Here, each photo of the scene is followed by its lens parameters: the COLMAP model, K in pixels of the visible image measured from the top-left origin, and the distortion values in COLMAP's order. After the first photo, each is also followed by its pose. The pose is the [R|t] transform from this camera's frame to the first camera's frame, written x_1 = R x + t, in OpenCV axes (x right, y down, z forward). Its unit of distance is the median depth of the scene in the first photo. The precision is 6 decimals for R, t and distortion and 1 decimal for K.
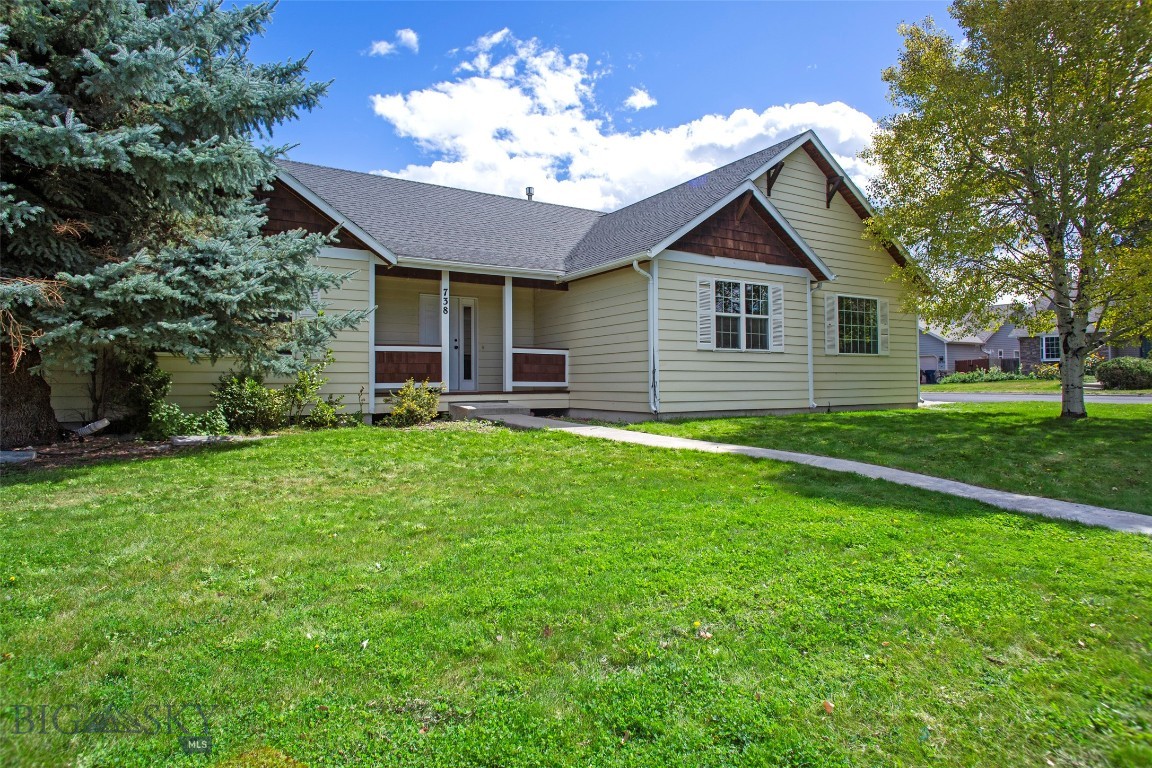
lens RADIAL K [[639.0, 0, 573.1], [0, 639.0, 356.6], [0, 0, 1]] dist [0.014400, 0.000795]
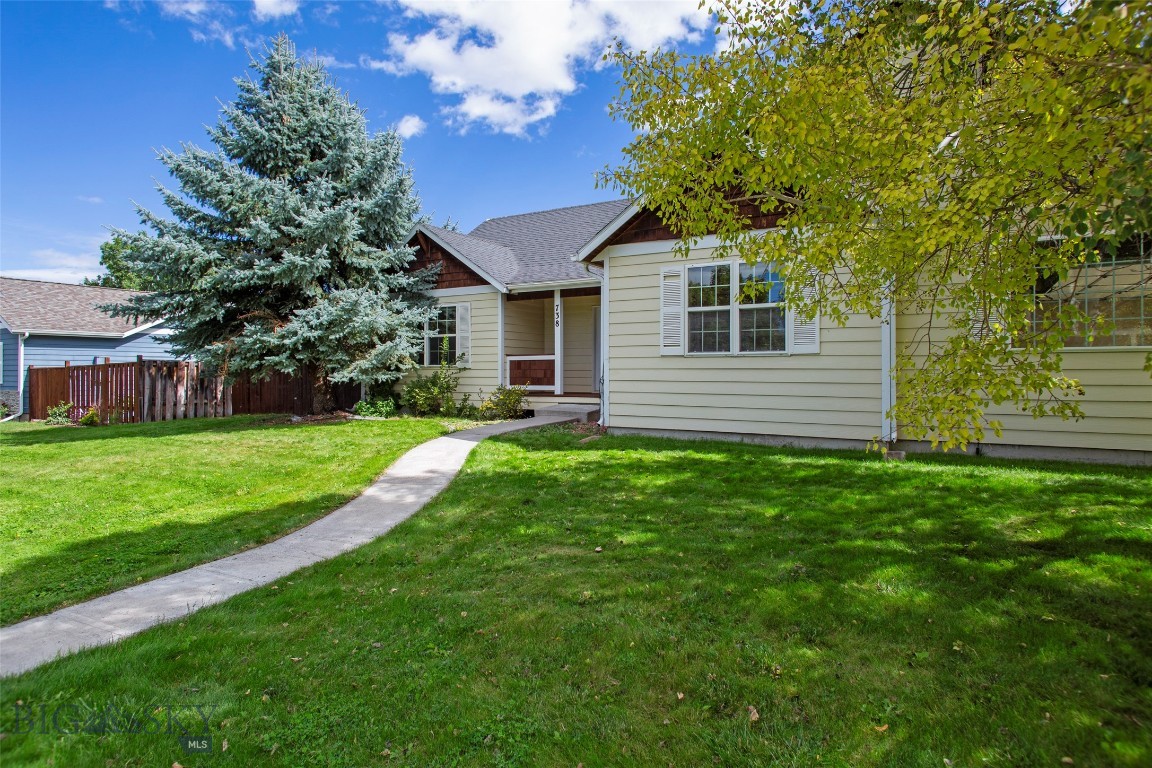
lens RADIAL K [[639.0, 0, 573.1], [0, 639.0, 356.6], [0, 0, 1]] dist [0.014400, 0.000795]
pose [[0.471603, -0.013144, -0.881713, 0.821724], [0.032643, 0.999464, 0.002561, -0.014335], [0.881207, -0.029990, 0.471779, 0.473358]]
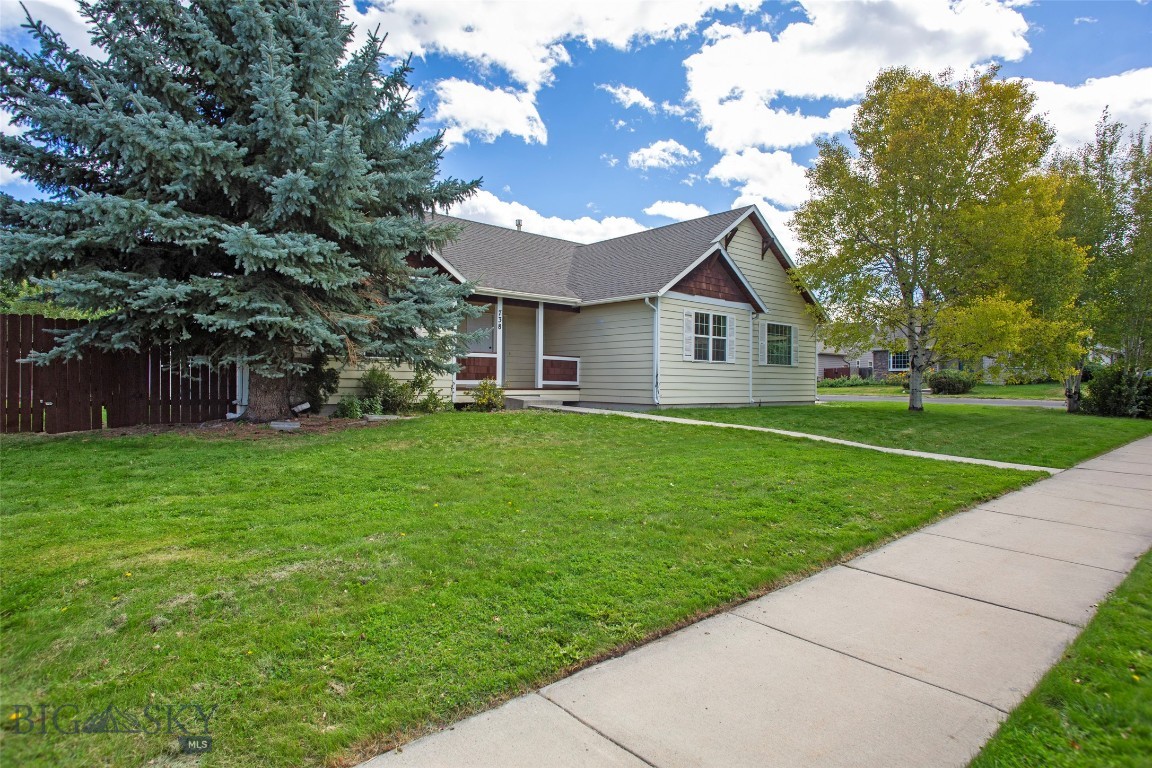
lens RADIAL K [[639.0, 0, 573.1], [0, 639.0, 356.6], [0, 0, 1]] dist [0.014400, 0.000795]
pose [[0.984128, 0.023993, 0.175828, -0.278796], [-0.024183, 0.999707, -0.001061, -0.011587], [-0.175802, -0.003208, 0.984420, -0.334780]]
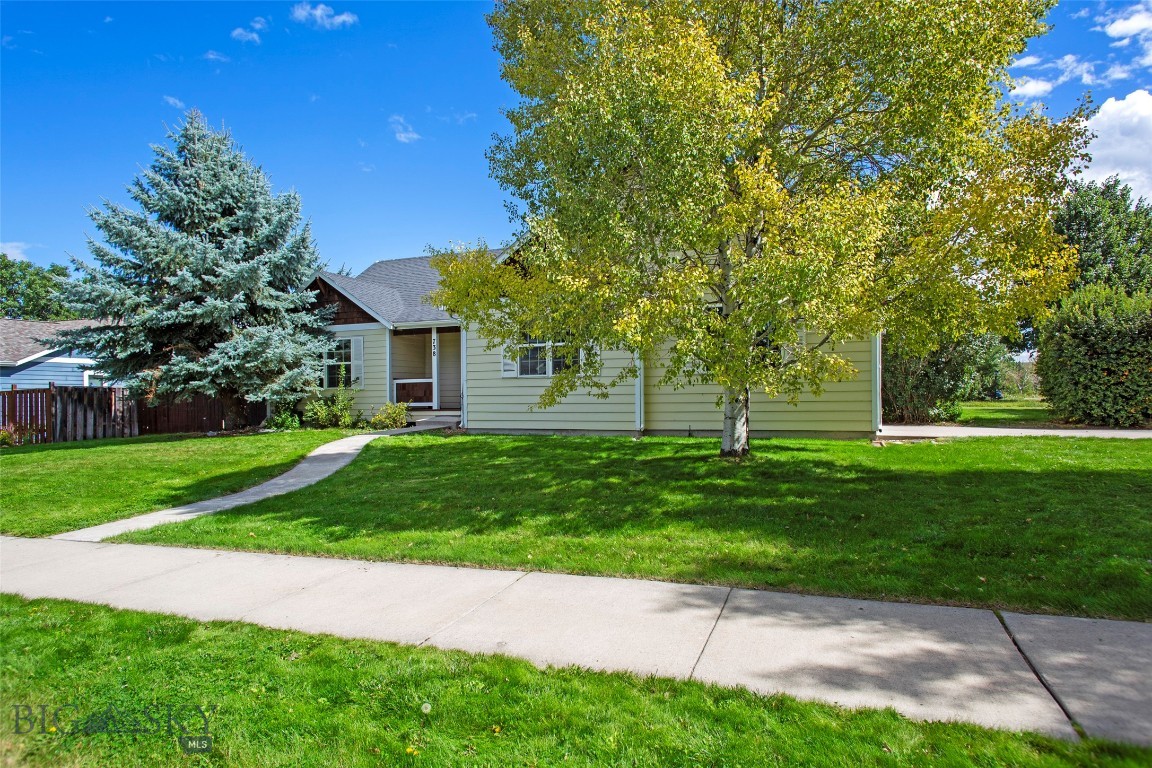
lens RADIAL K [[655.5, 0, 576.0], [0, 655.5, 384.0], [0, 0, 1]] dist [0.016407, 0.000312]
pose [[0.603861, -0.014757, -0.796953, 1.188903], [0.040605, 0.999100, 0.012267, -0.007574], [0.796055, -0.039768, 0.603916, 0.340242]]
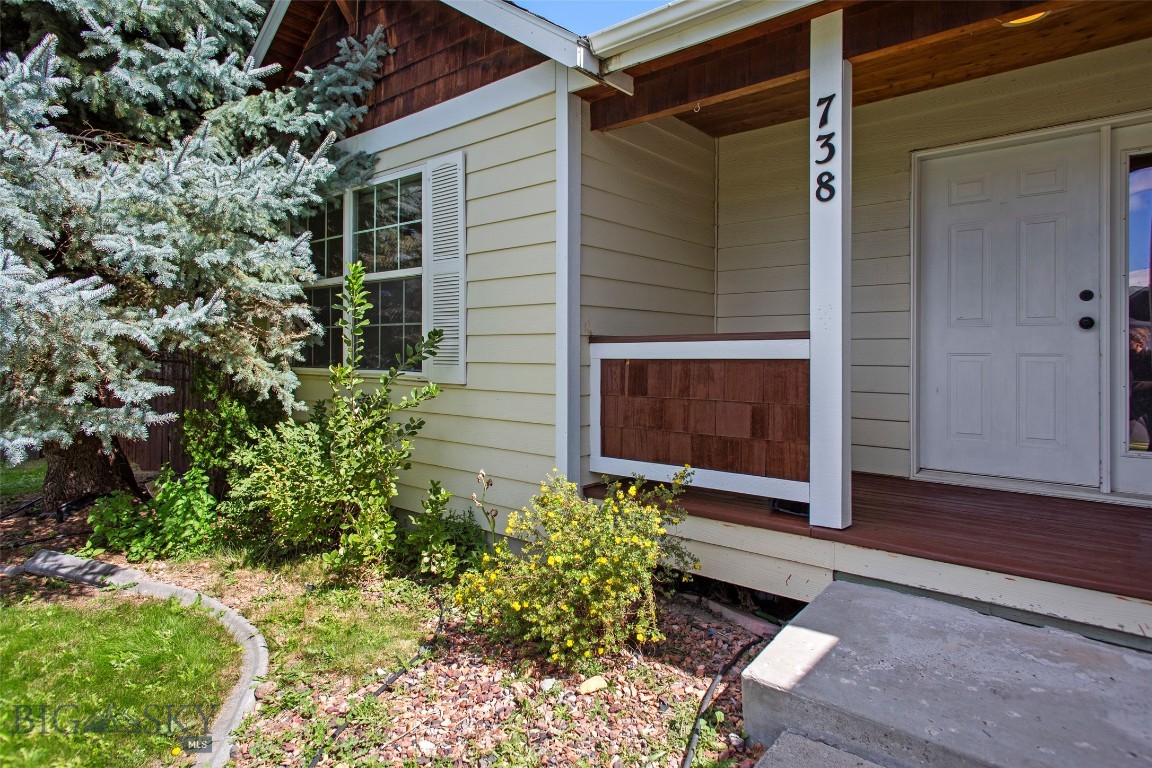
lens RADIAL K [[639.0, 0, 573.1], [0, 639.0, 356.6], [0, 0, 1]] dist [0.014400, 0.000795]
pose [[0.317559, 0.018901, -0.948050, -0.000270], [0.035396, 0.998868, 0.031771, -0.019144], [0.947578, -0.043646, 0.316530, 0.821817]]
